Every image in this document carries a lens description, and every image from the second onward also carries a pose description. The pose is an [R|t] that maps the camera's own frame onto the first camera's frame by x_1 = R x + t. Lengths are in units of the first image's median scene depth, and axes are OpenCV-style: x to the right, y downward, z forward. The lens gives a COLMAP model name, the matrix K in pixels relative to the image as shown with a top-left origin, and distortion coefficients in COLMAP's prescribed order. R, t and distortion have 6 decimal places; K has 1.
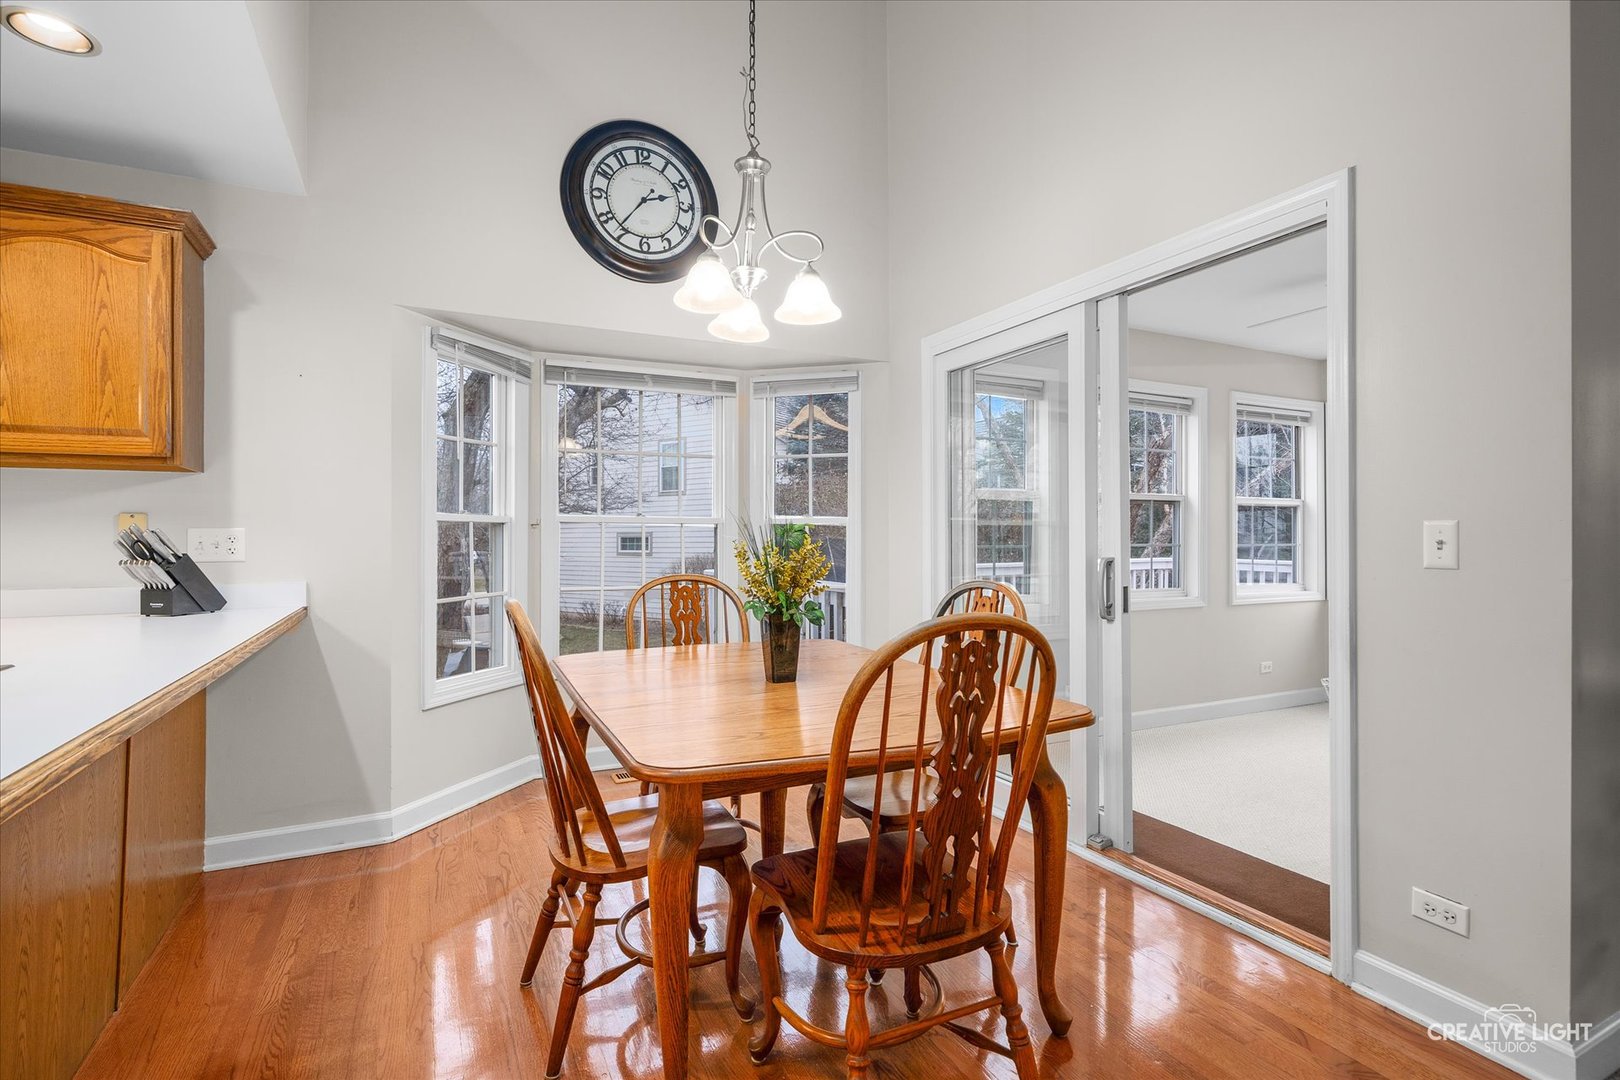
lens RADIAL K [[777.2, 0, 801.4], [0, 777.2, 530.3], [0, 0, 1]] dist [-0.001567, 0.000977]
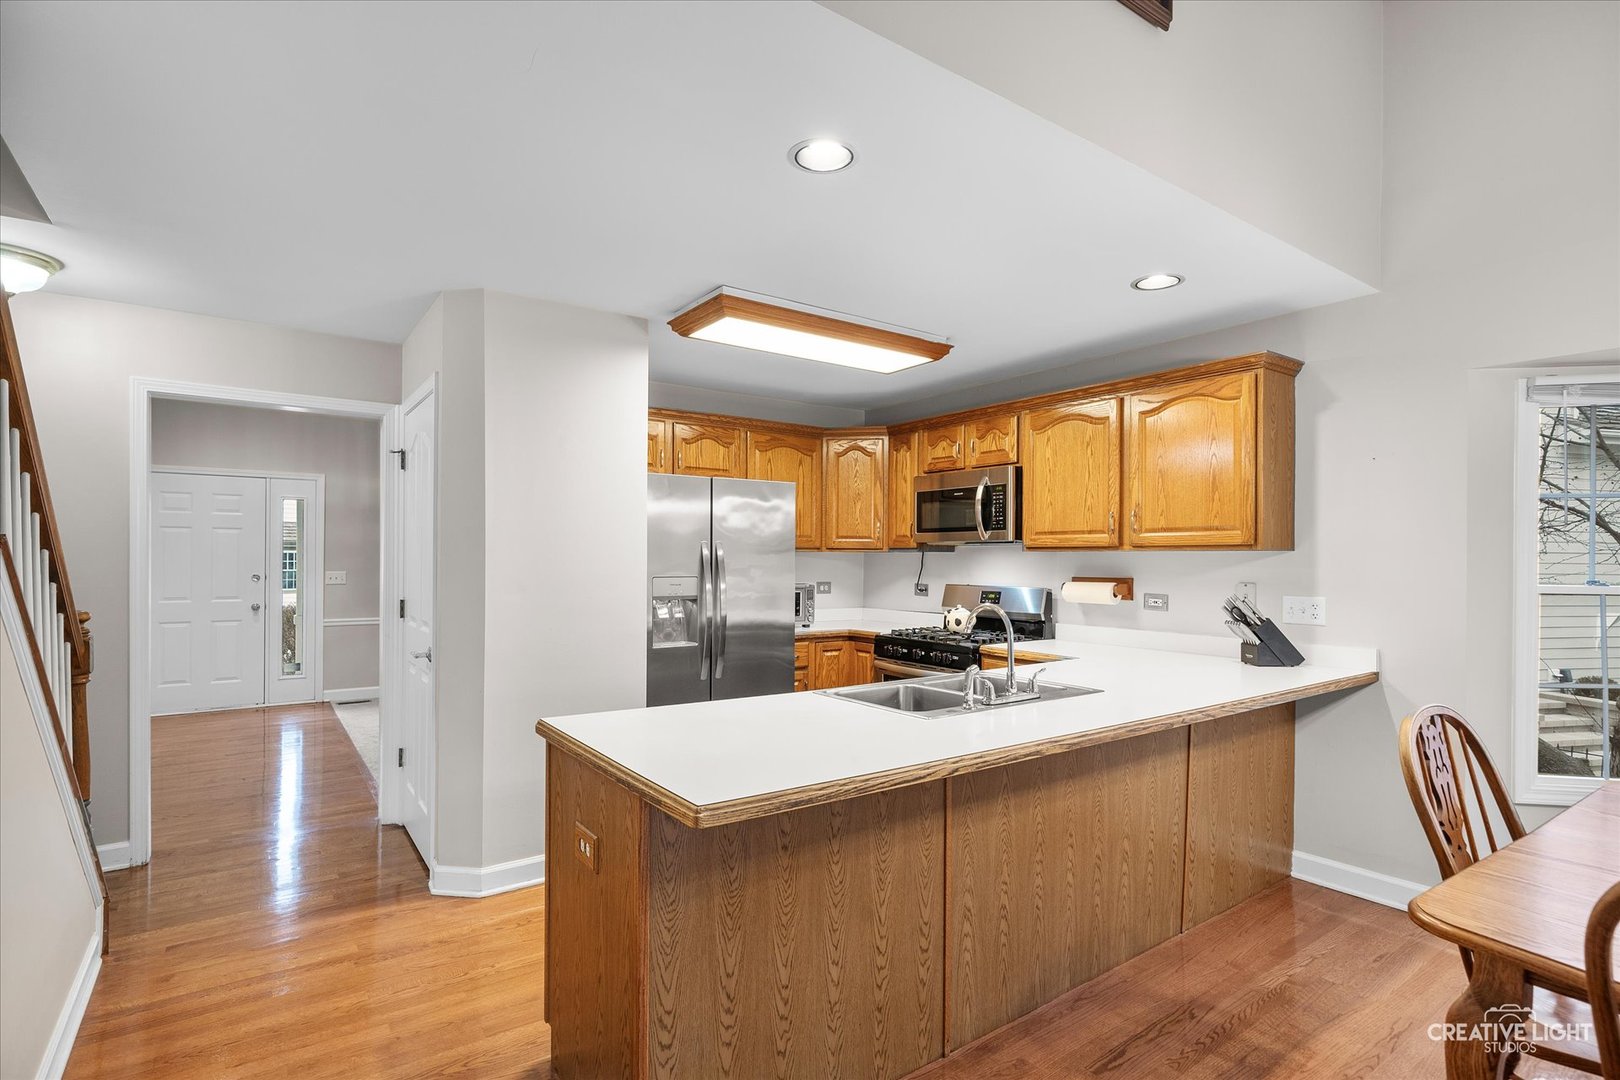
lens RADIAL K [[777.2, 0, 803.9], [0, 777.2, 556.2], [0, 0, 1]] dist [-0.001567, 0.000977]
pose [[0.178453, 0.000371, -0.983948, 0.246941], [0.000406, 1.000000, 0.000451, -0.055487], [0.983948, -0.000480, 0.178453, 0.018104]]
